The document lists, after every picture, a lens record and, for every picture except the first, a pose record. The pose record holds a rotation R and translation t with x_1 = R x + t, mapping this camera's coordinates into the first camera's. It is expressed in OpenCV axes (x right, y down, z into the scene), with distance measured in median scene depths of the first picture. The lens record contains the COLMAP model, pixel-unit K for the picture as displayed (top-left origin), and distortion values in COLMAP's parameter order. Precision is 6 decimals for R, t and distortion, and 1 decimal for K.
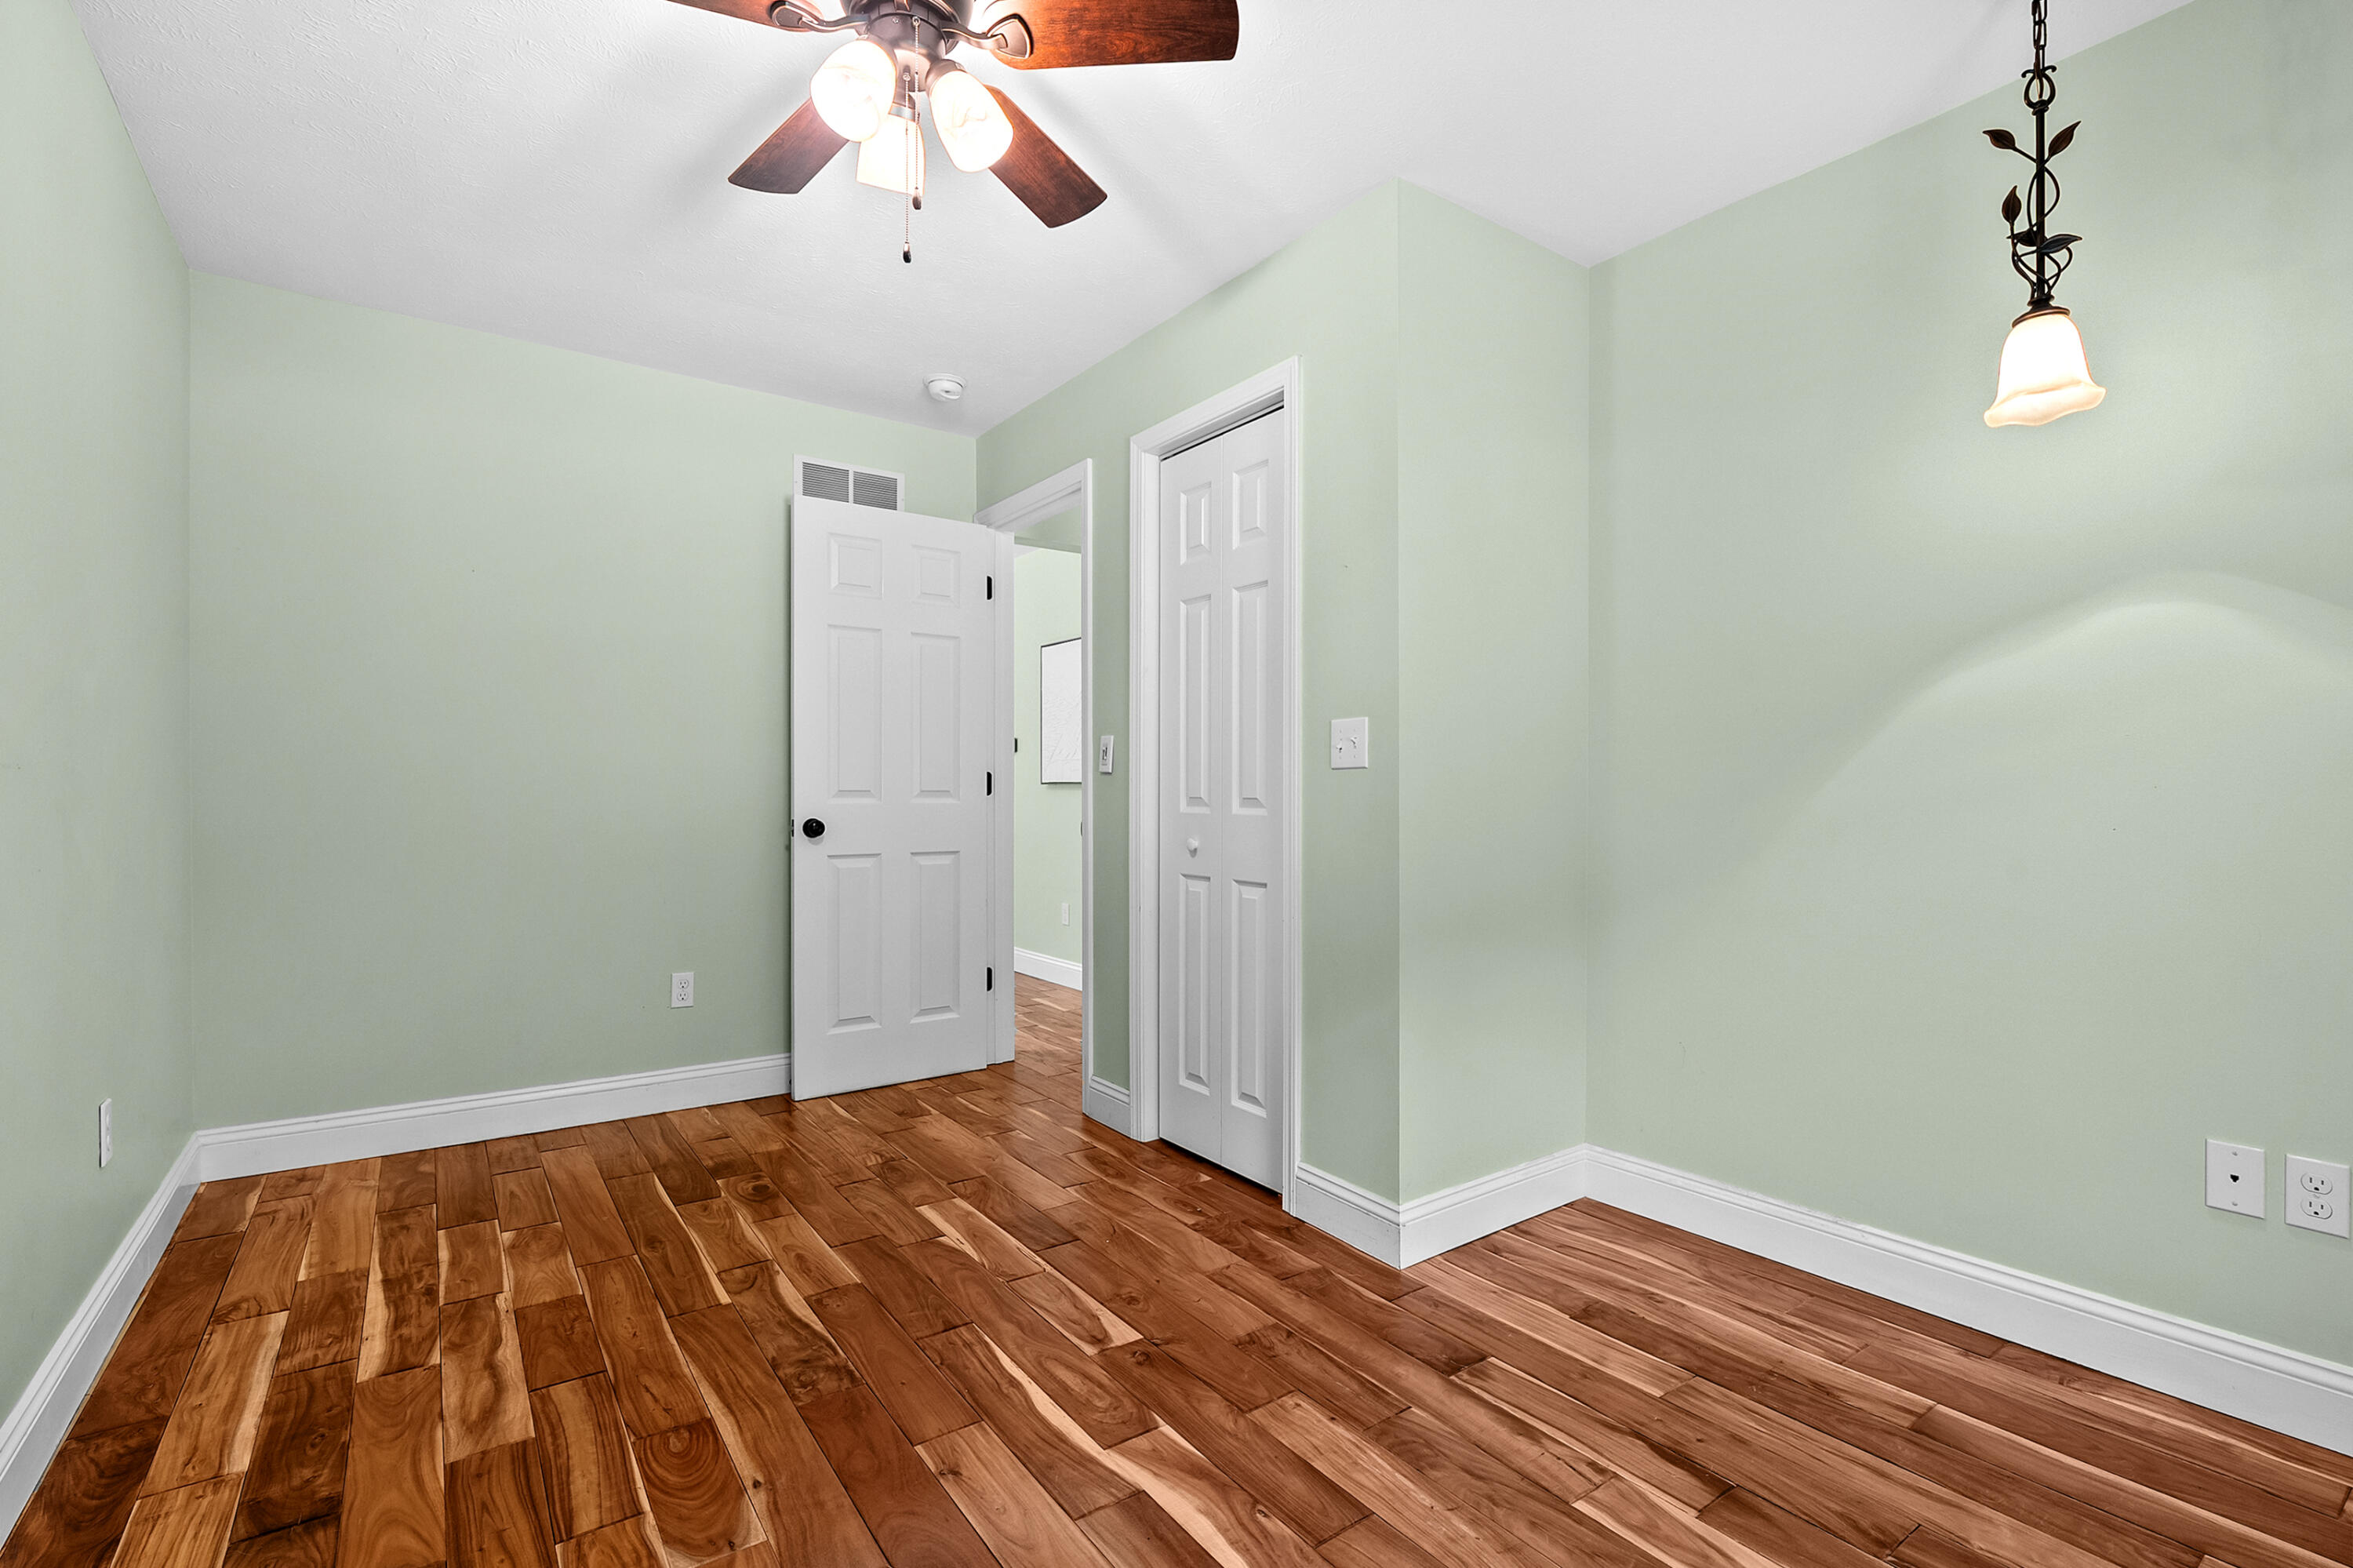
lens RADIAL K [[1070.2, 0, 1168.2], [0, 1070.2, 797.4], [0, 0, 1]] dist [-0.011412, 0.004727]
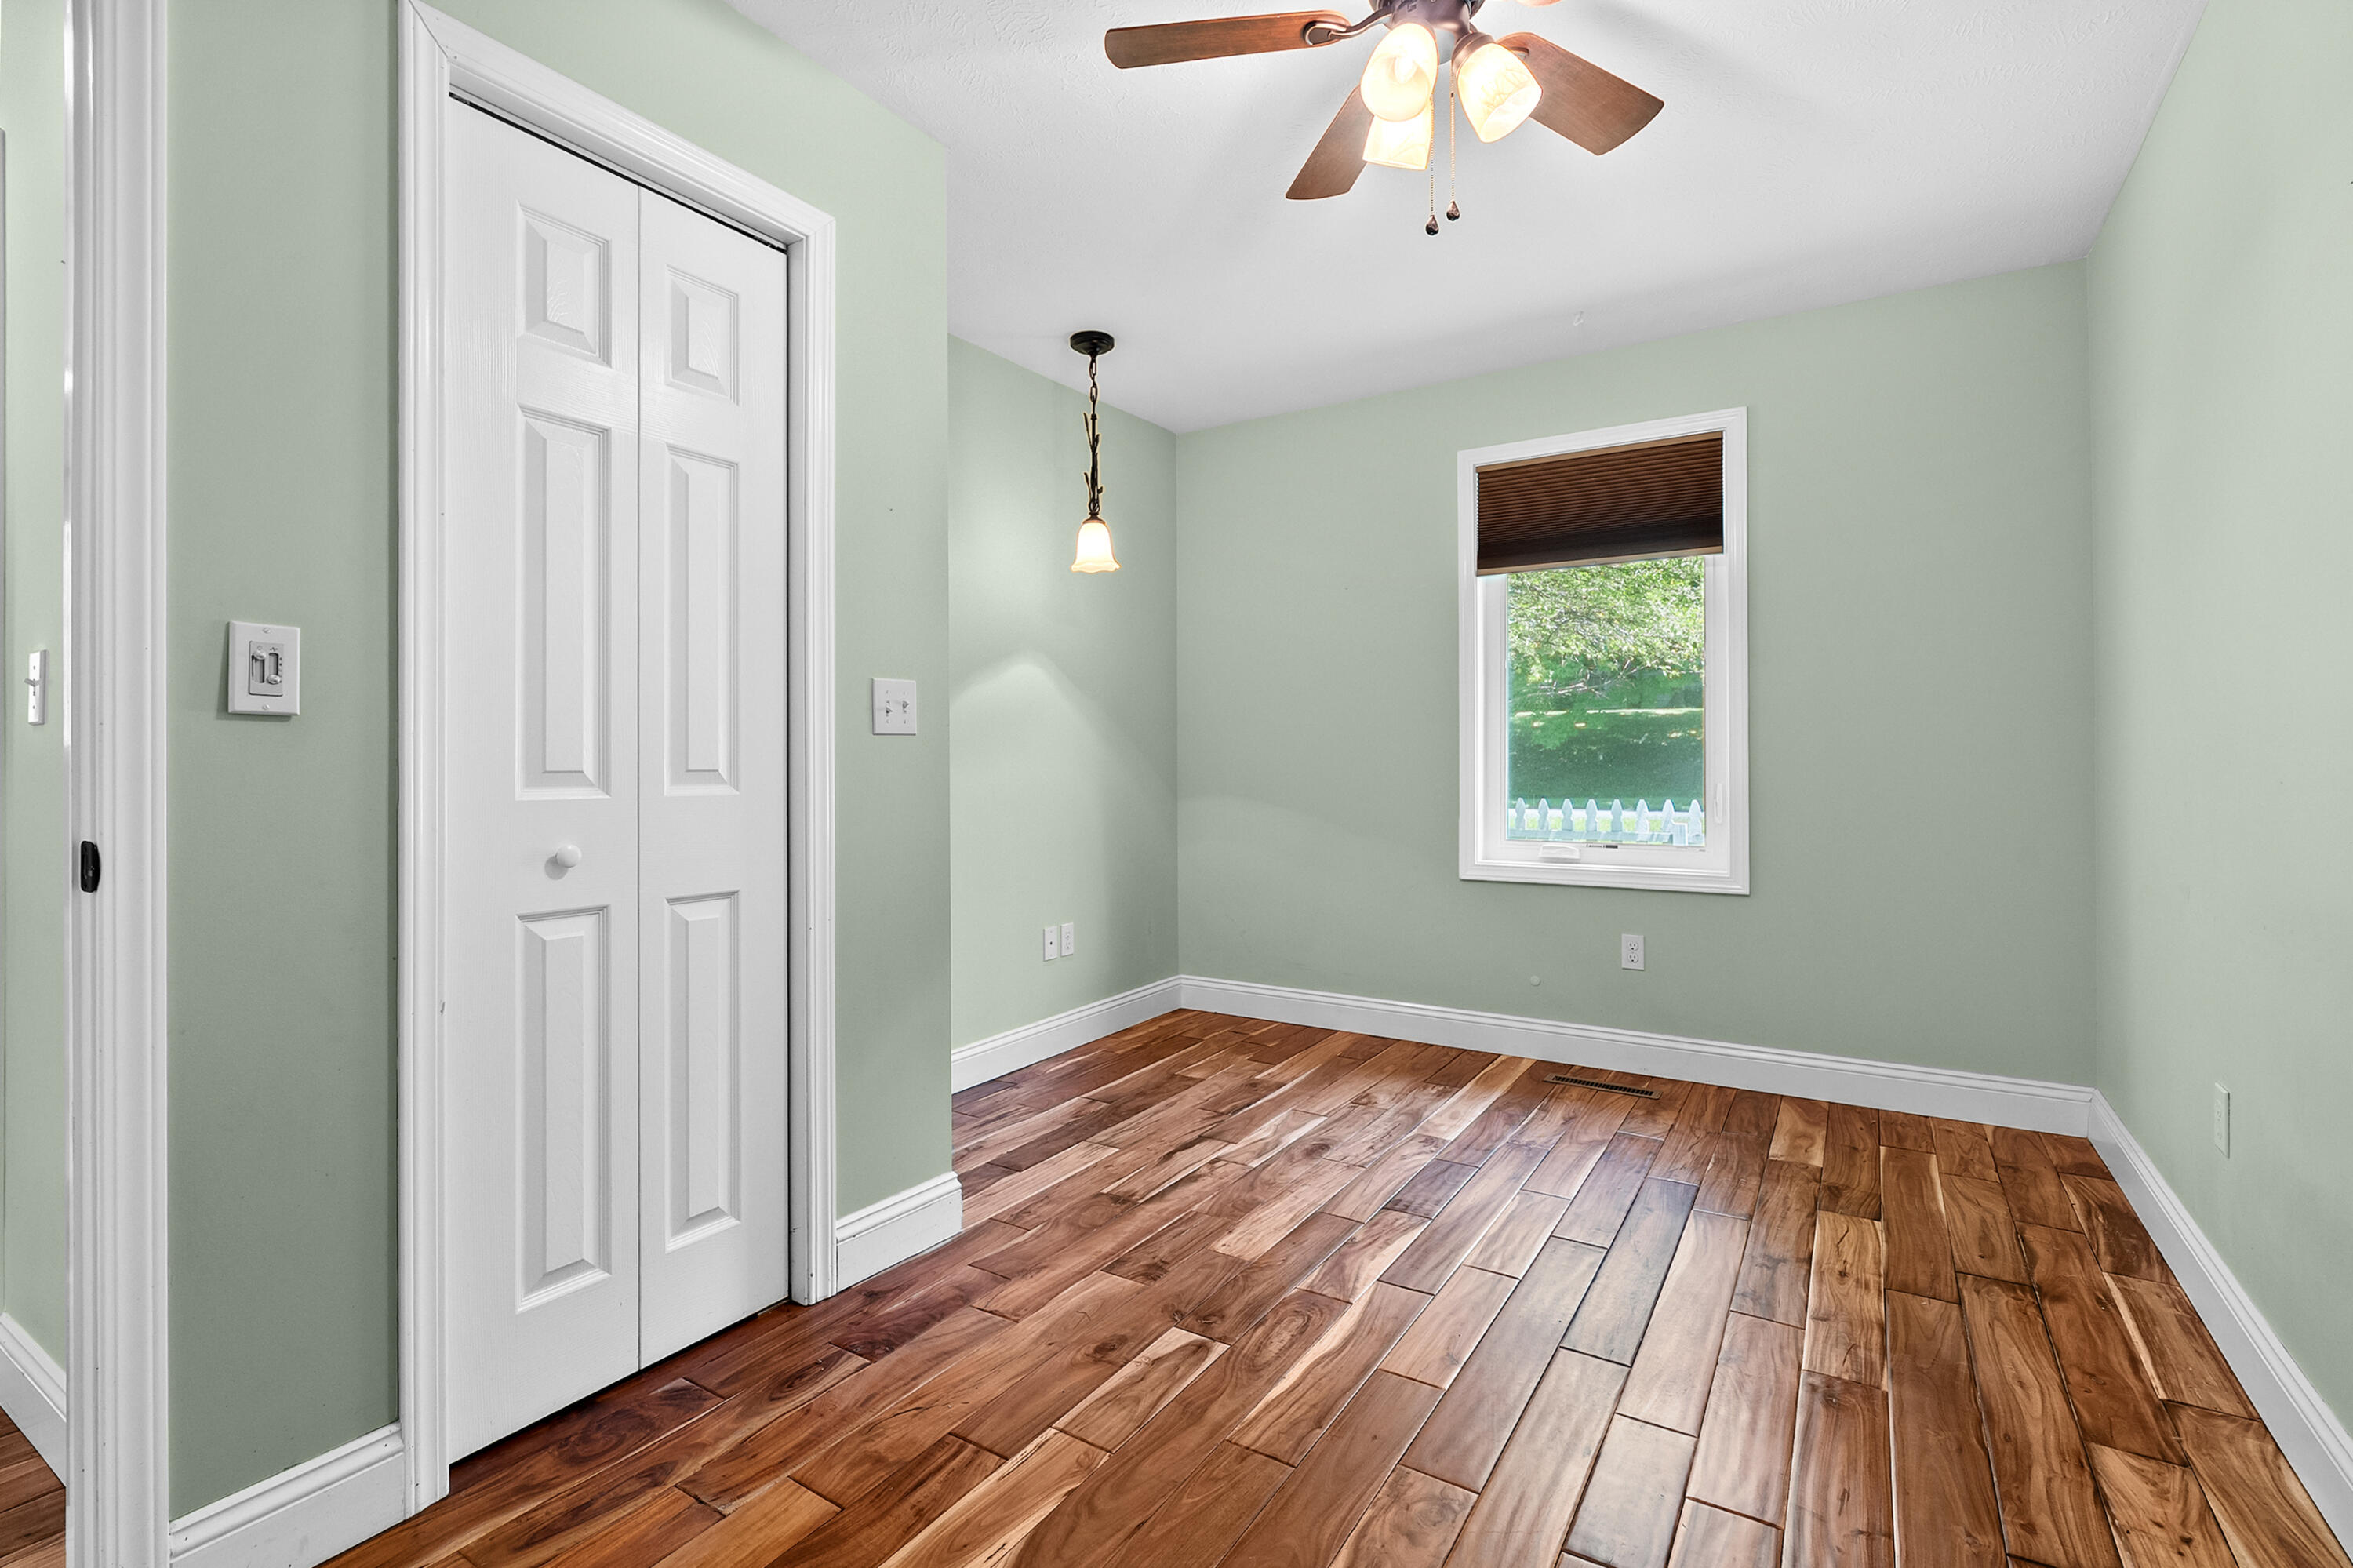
lens RADIAL K [[1070.2, 0, 1173.7], [0, 1070.2, 759.5], [0, 0, 1]] dist [-0.011412, 0.004727]
pose [[-0.378388, 0.006268, 0.925626, -0.915656], [0.012025, 0.999926, -0.001856, -0.001306], [-0.925569, 0.010428, -0.378436, 1.361899]]
